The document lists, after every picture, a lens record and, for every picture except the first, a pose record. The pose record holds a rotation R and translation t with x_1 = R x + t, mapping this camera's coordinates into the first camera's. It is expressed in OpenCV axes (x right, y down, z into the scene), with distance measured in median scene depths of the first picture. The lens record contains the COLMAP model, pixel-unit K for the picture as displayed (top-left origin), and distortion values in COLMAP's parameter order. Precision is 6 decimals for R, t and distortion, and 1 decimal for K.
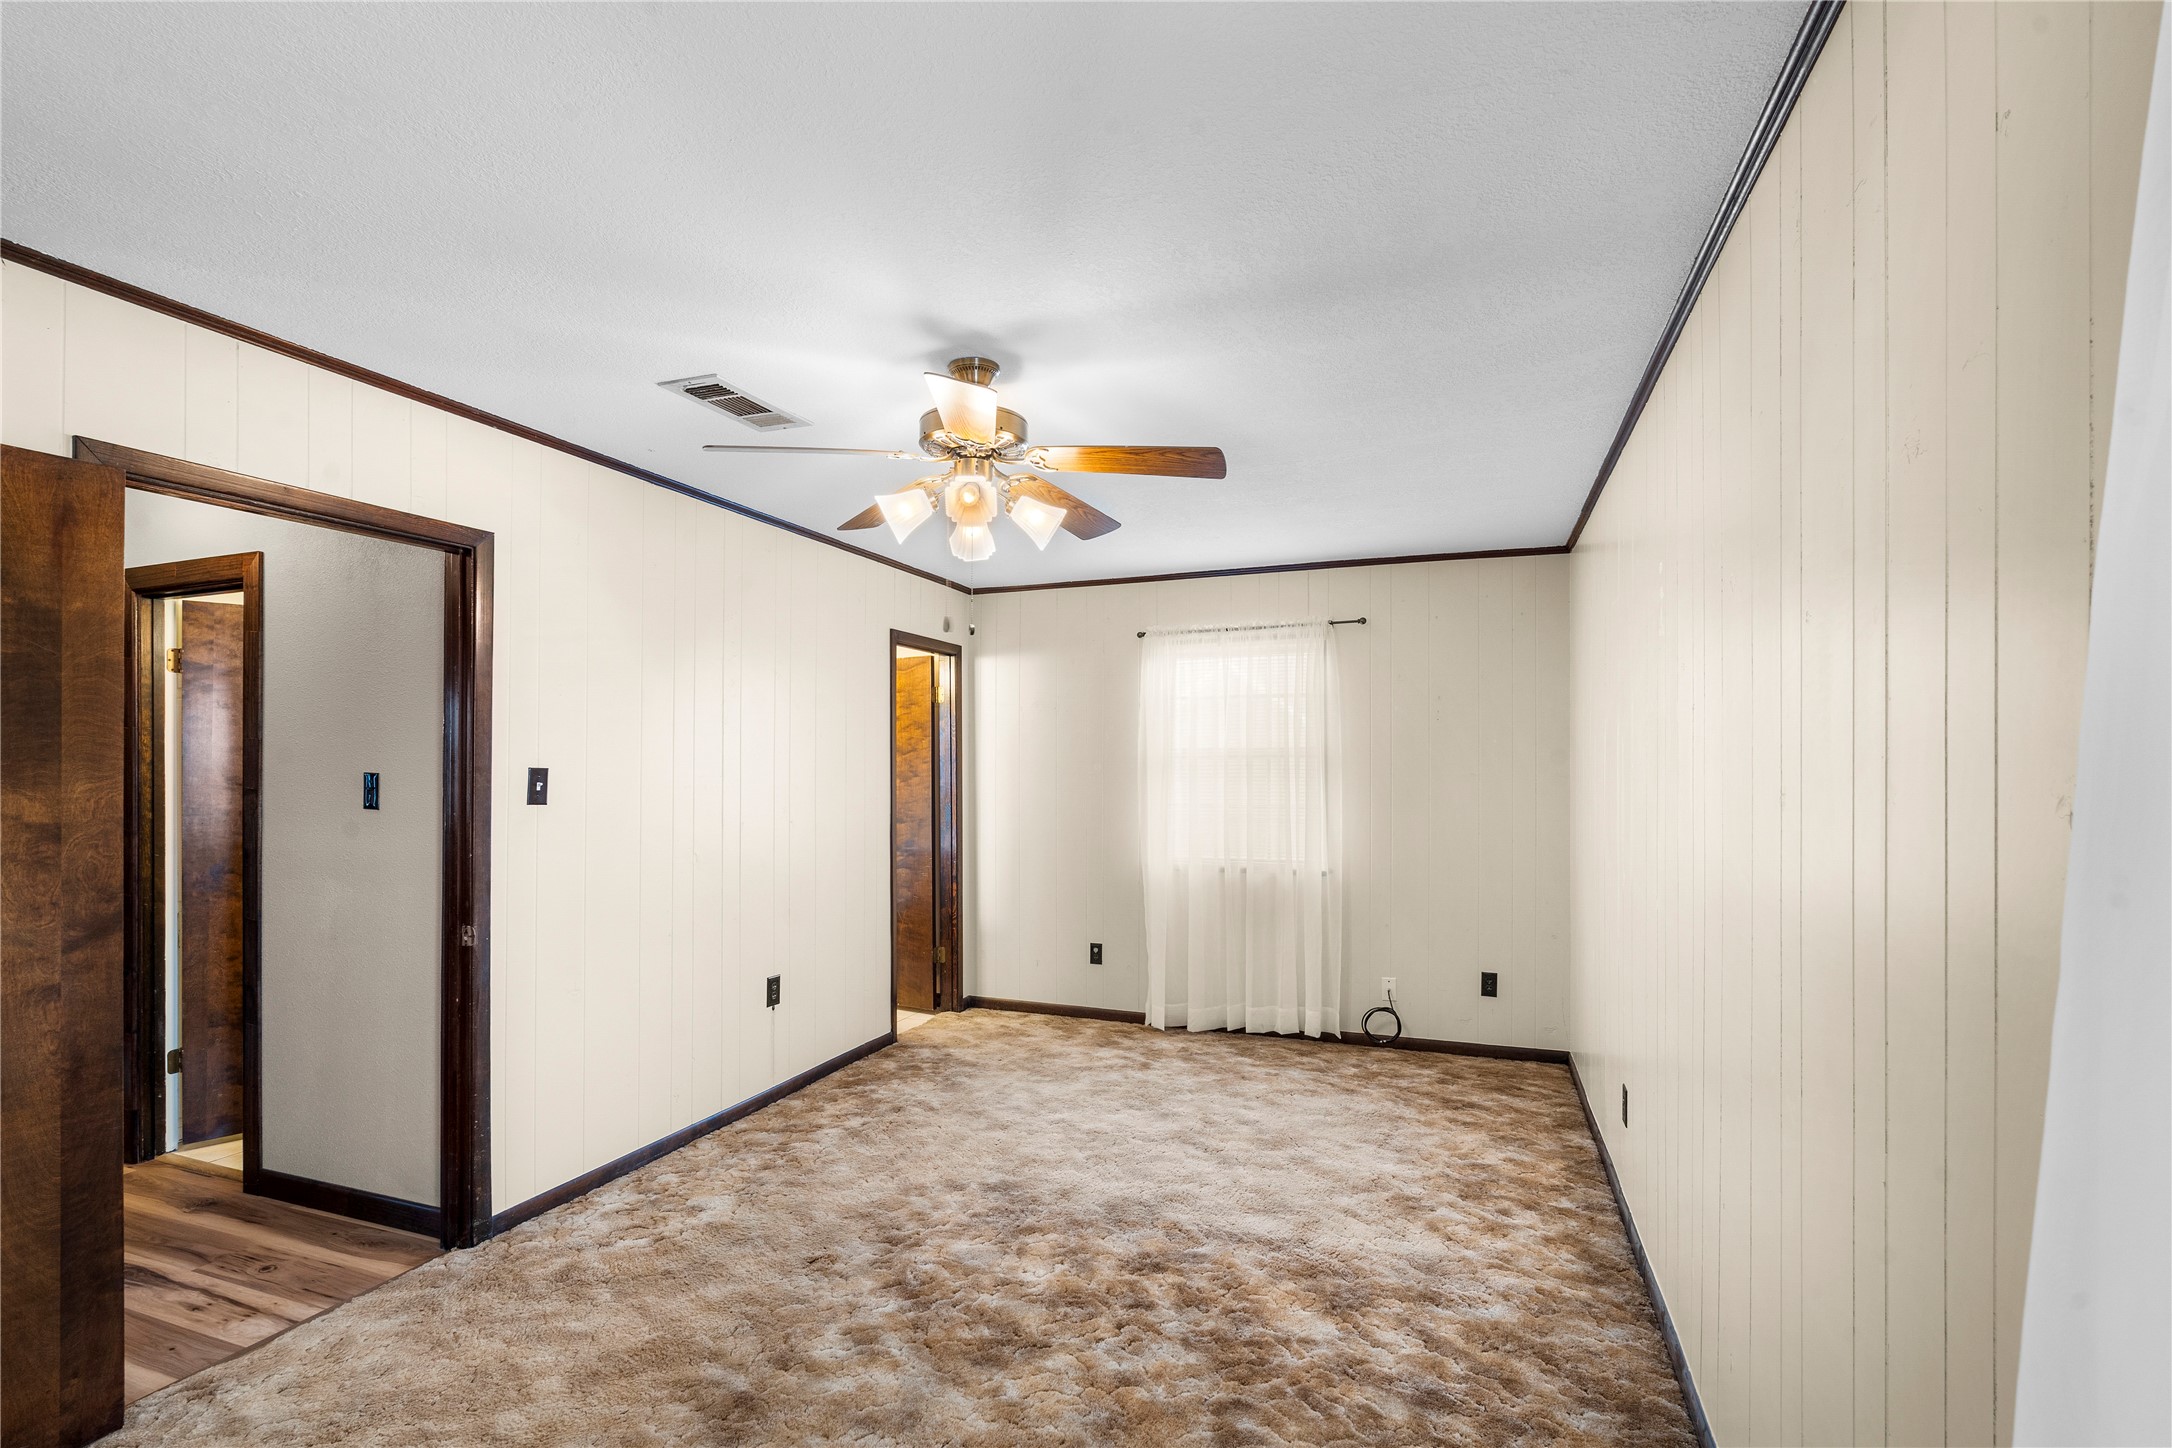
lens RADIAL K [[982.6, 0, 1130.2], [0, 982.6, 763.0], [0, 0, 1]] dist [-0.006478, 0.000525]
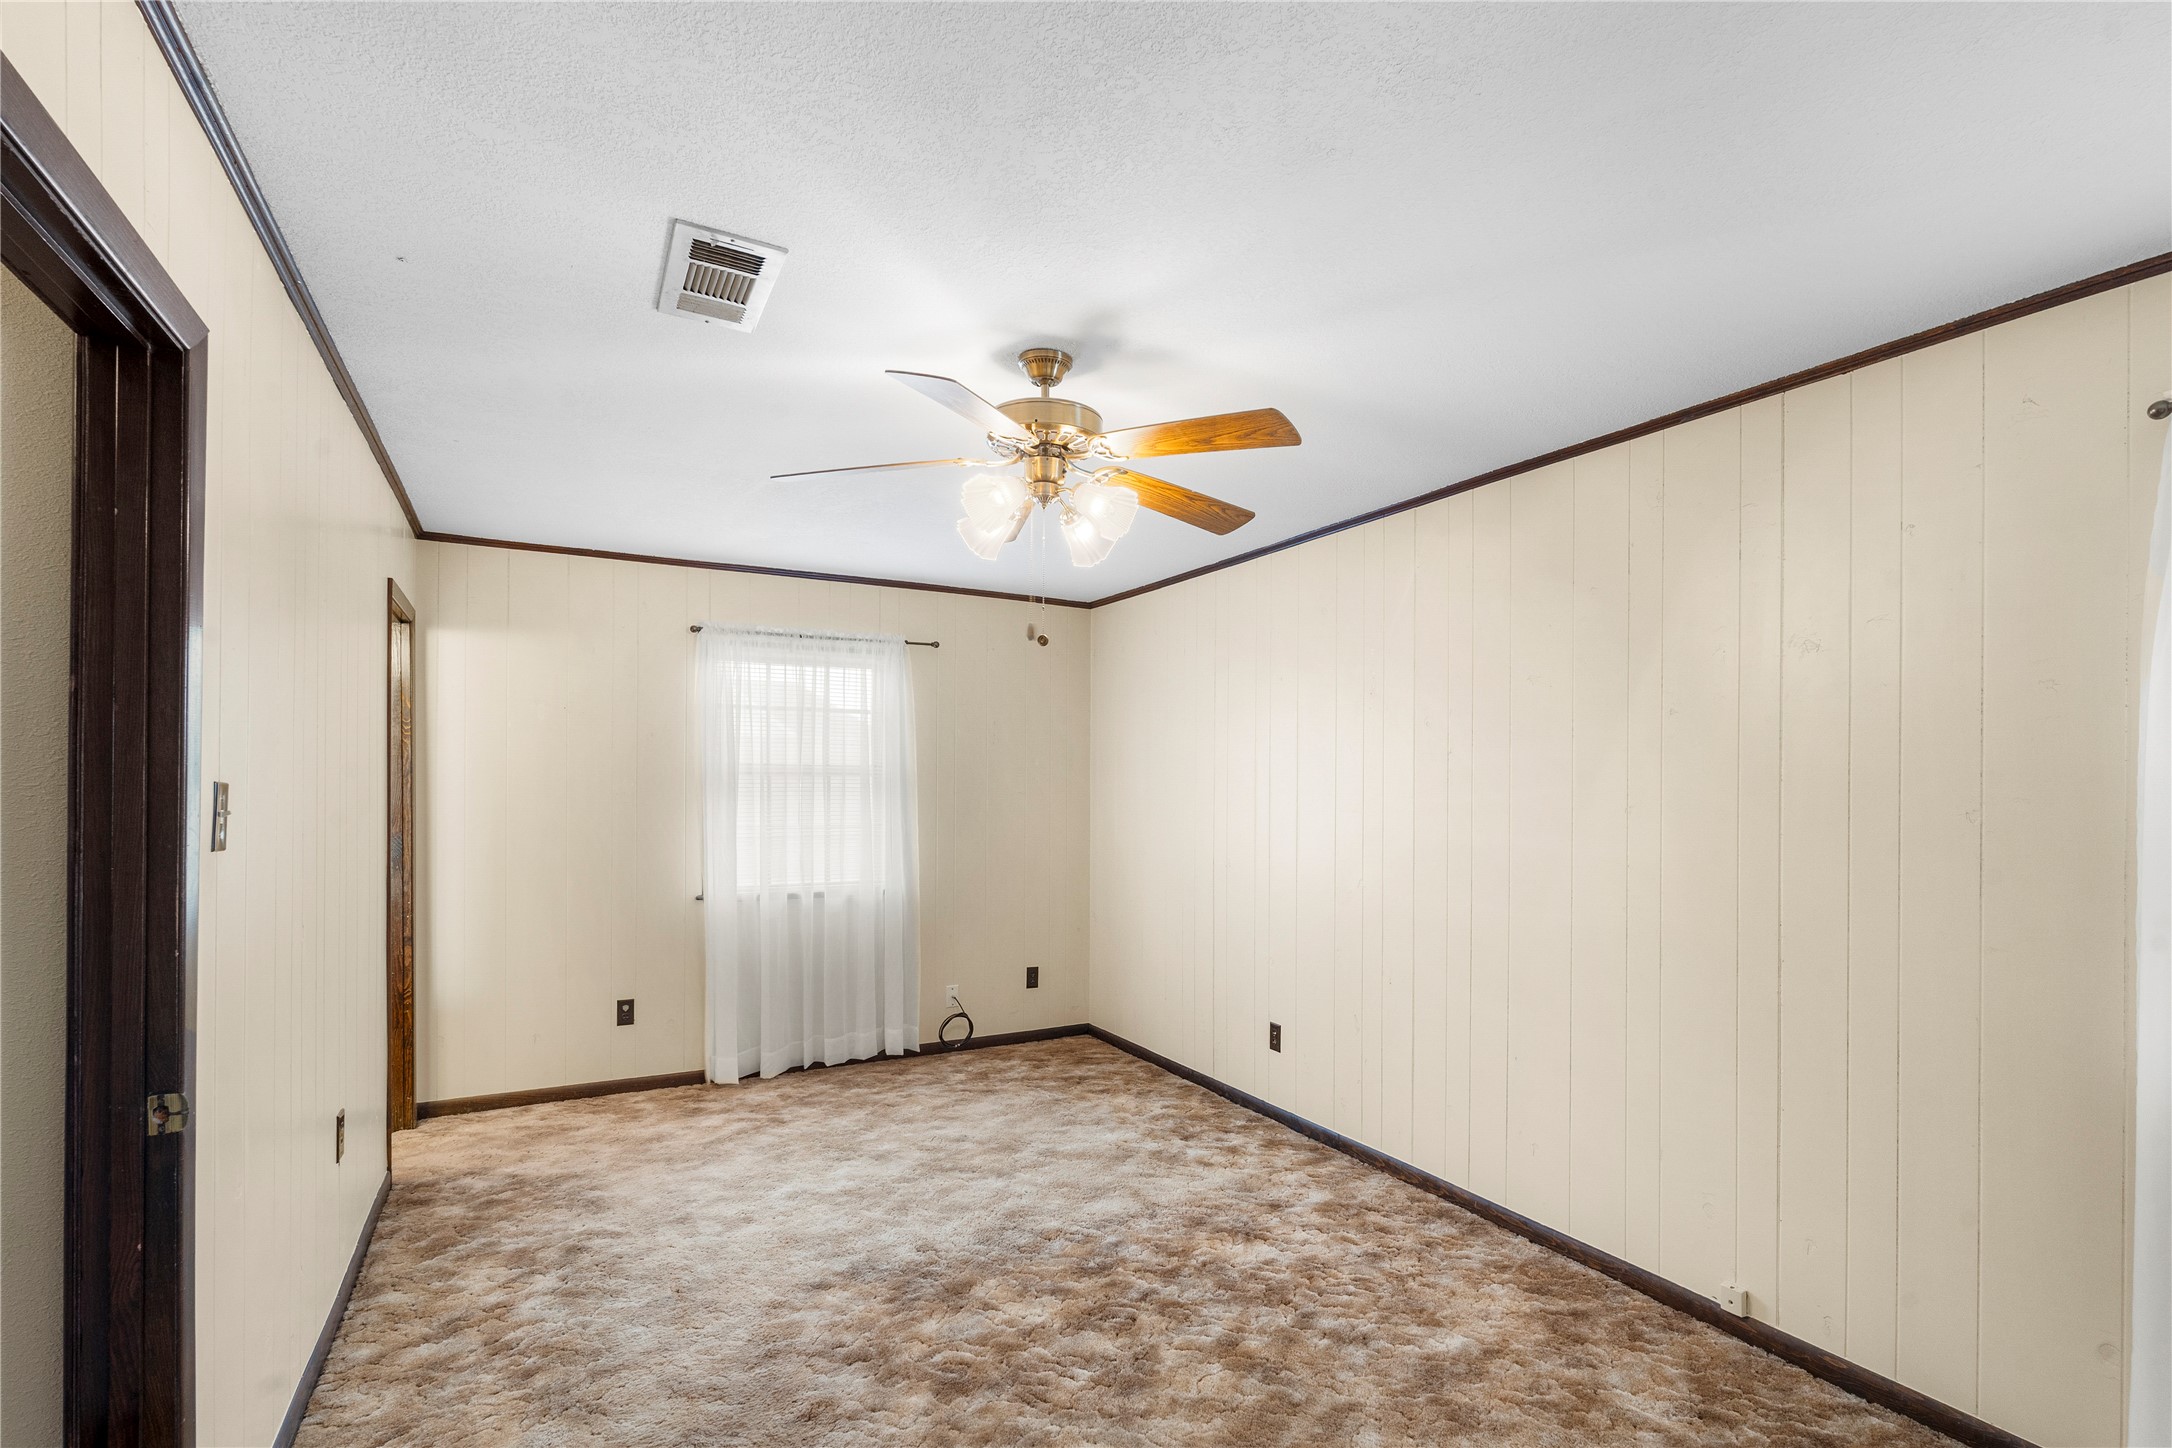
lens RADIAL K [[982.6, 0, 1138.7], [0, 982.6, 786.6], [0, 0, 1]] dist [-0.006478, 0.000525]
pose [[0.649795, 0.005387, 0.760091, -0.473311], [-0.011224, 0.999934, 0.002508, -0.000038], [-0.760027, -0.010161, 0.649812, 0.188262]]
